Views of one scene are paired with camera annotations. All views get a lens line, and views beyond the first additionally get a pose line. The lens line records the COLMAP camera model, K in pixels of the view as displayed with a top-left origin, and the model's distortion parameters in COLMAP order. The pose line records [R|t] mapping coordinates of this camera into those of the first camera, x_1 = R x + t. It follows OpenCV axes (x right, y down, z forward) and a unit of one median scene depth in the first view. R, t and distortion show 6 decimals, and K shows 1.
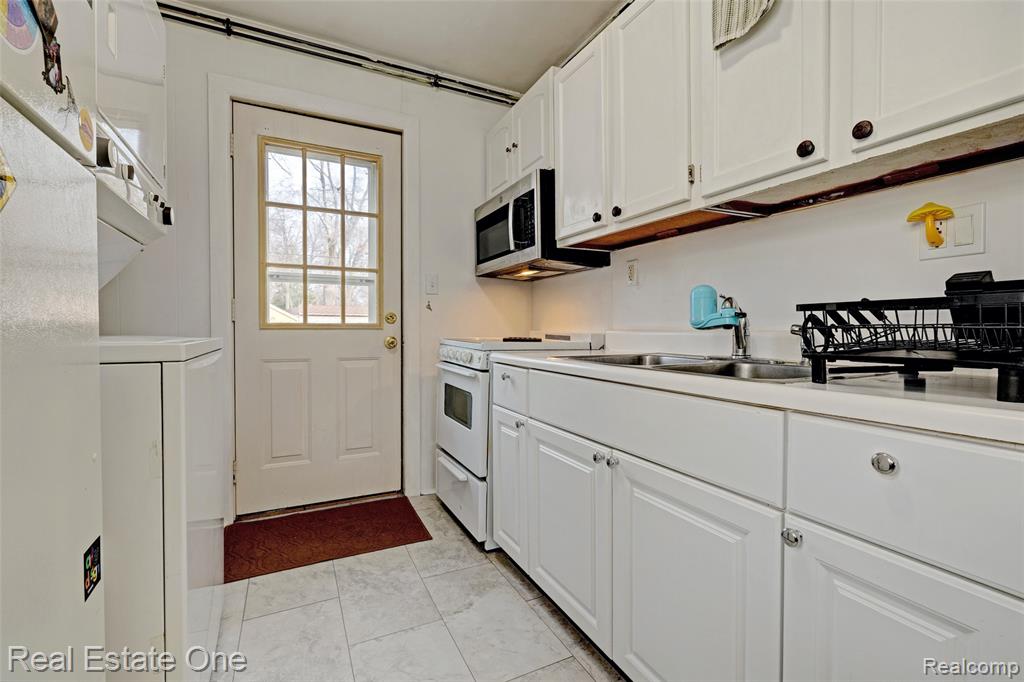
lens RADIAL K [[433.6, 0, 485.9], [0, 433.6, 338.3], [0, 0, 1]] dist [0.000968, -0.001300]
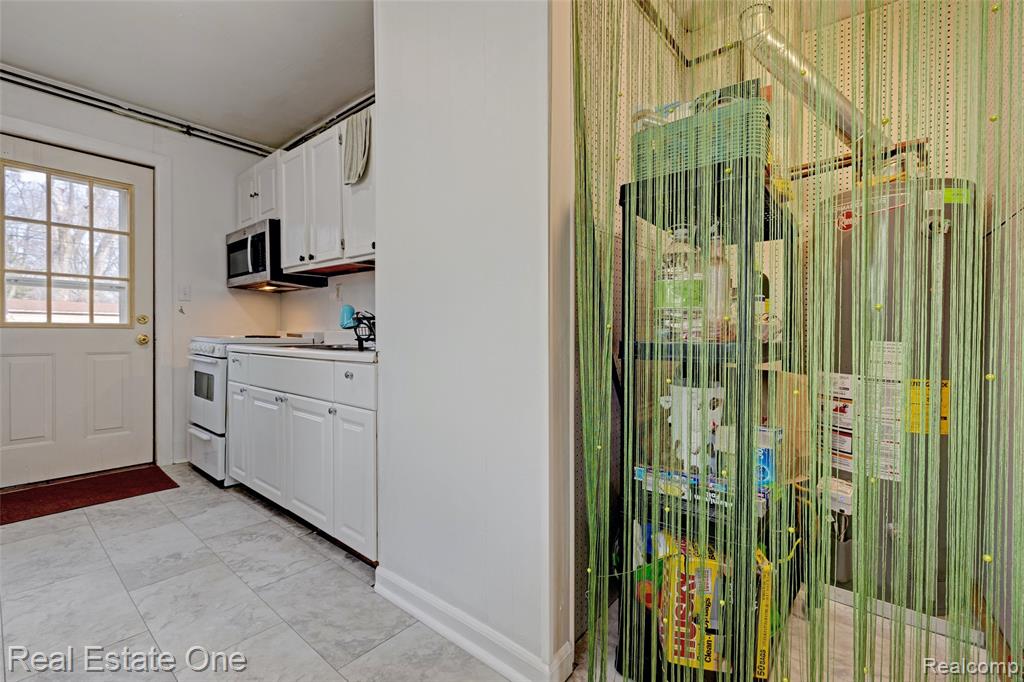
lens RADIAL K [[433.6, 0, 495.7], [0, 433.6, 338.0], [0, 0, 1]] dist [0.000968, -0.001300]
pose [[0.902126, -0.001125, 0.431471, 0.165364], [0.005023, 0.999956, -0.007895, 0.022266], [-0.431443, 0.009289, 0.902092, -0.577662]]
